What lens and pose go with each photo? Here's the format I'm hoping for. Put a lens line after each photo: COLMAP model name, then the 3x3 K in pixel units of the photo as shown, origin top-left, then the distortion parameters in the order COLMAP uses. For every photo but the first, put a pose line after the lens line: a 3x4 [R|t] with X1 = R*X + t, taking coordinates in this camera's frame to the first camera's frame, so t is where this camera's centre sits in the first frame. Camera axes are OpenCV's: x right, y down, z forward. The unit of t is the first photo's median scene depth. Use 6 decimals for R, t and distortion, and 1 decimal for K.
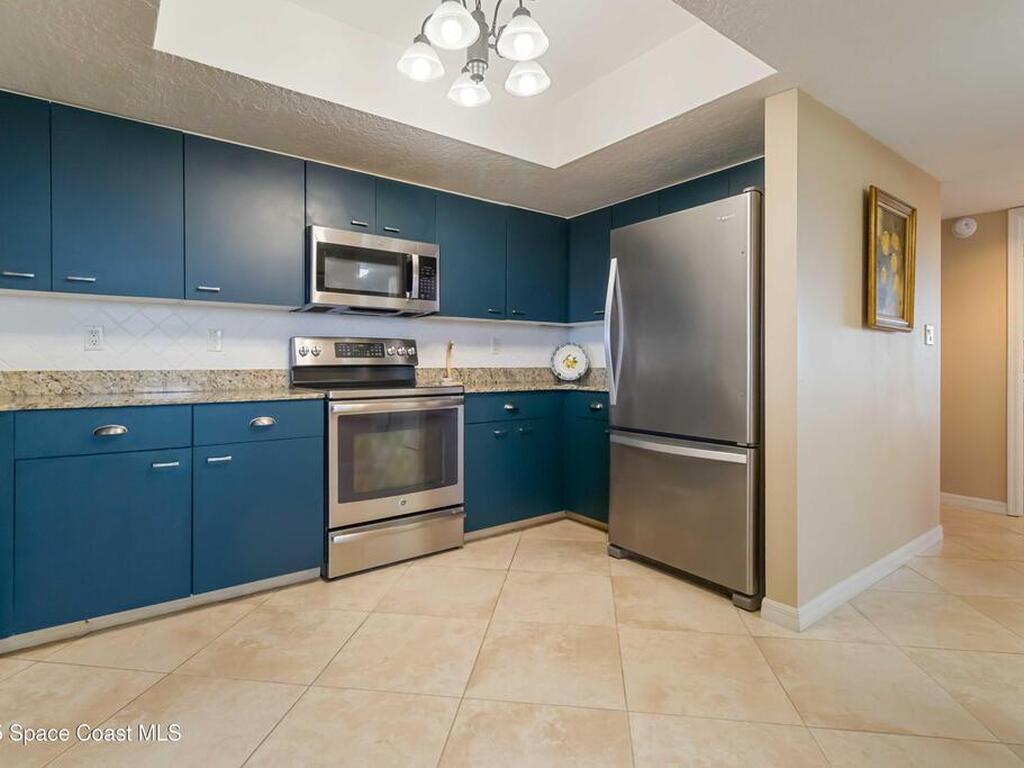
lens RADIAL K [[539.5, 0, 517.0], [0, 539.5, 367.6], [0, 0, 1]] dist [0.004163, 0.000714]
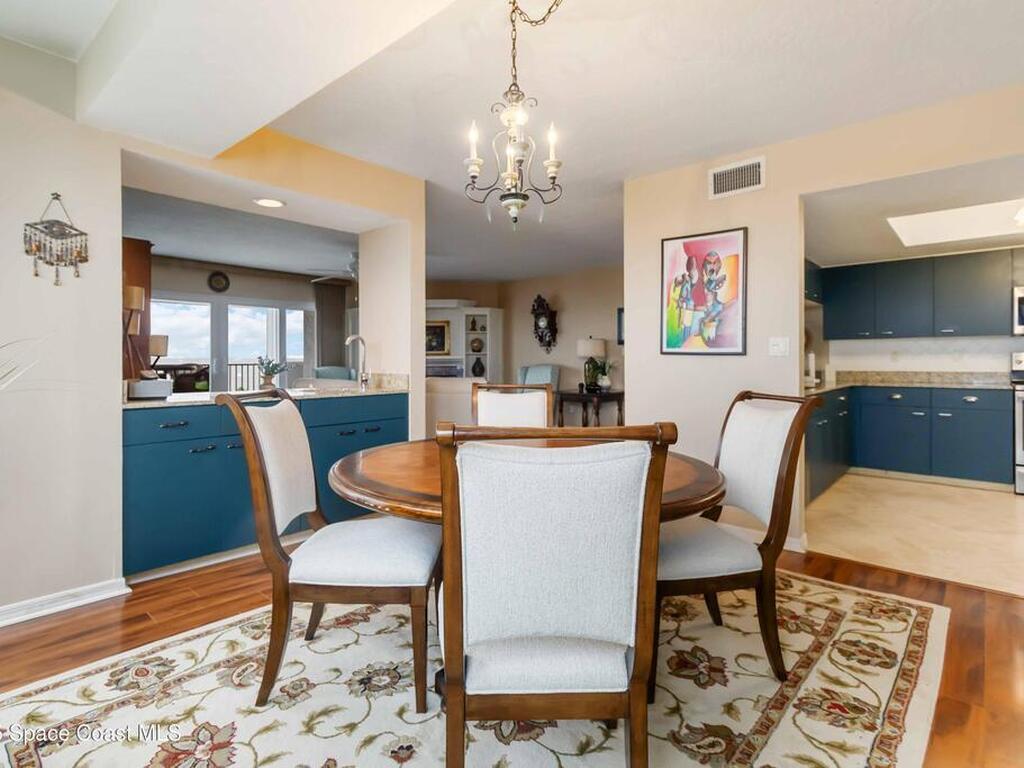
lens RADIAL K [[539.5, 0, 501.3], [0, 539.5, 352.2], [0, 0, 1]] dist [0.004163, 0.000714]
pose [[0.188749, -0.014308, -0.981921, 1.095626], [-0.002213, 0.999885, -0.014995, -0.036246], [0.982023, 0.005003, 0.188696, -1.007102]]
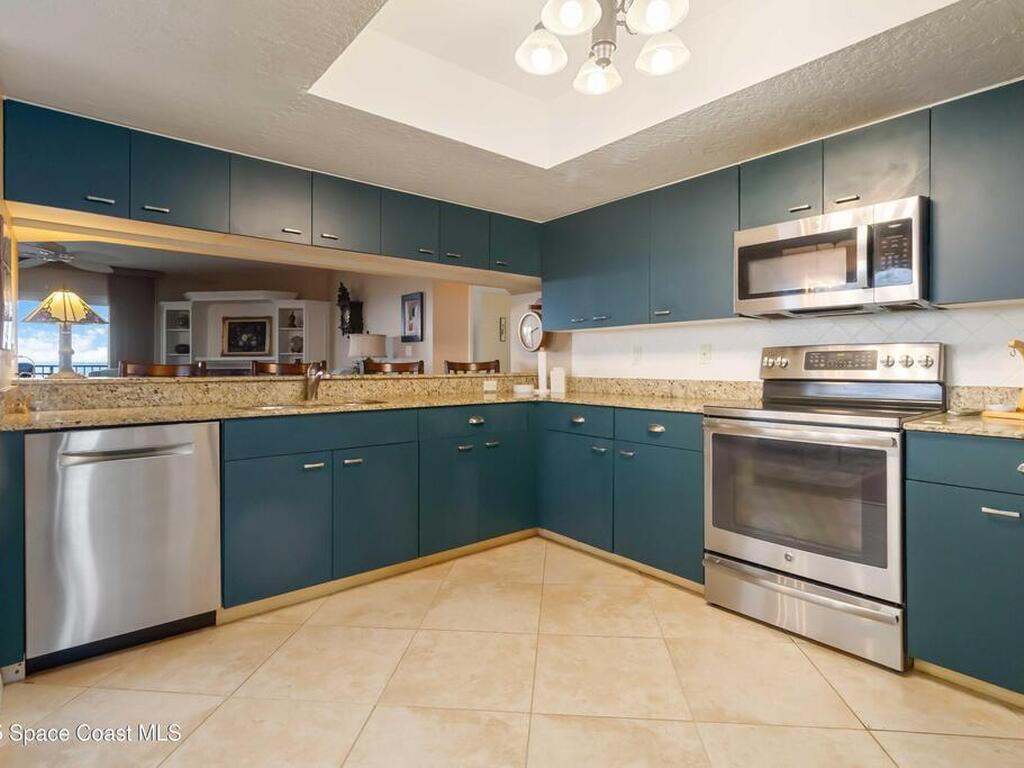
lens RADIAL K [[539.5, 0, 503.4], [0, 539.5, 362.2], [0, 0, 1]] dist [0.004163, 0.000714]
pose [[0.021479, -0.002441, -0.999766, 0.623117], [-0.004964, 0.999984, -0.002548, -0.031958], [0.999757, 0.005018, 0.021466, 0.626348]]
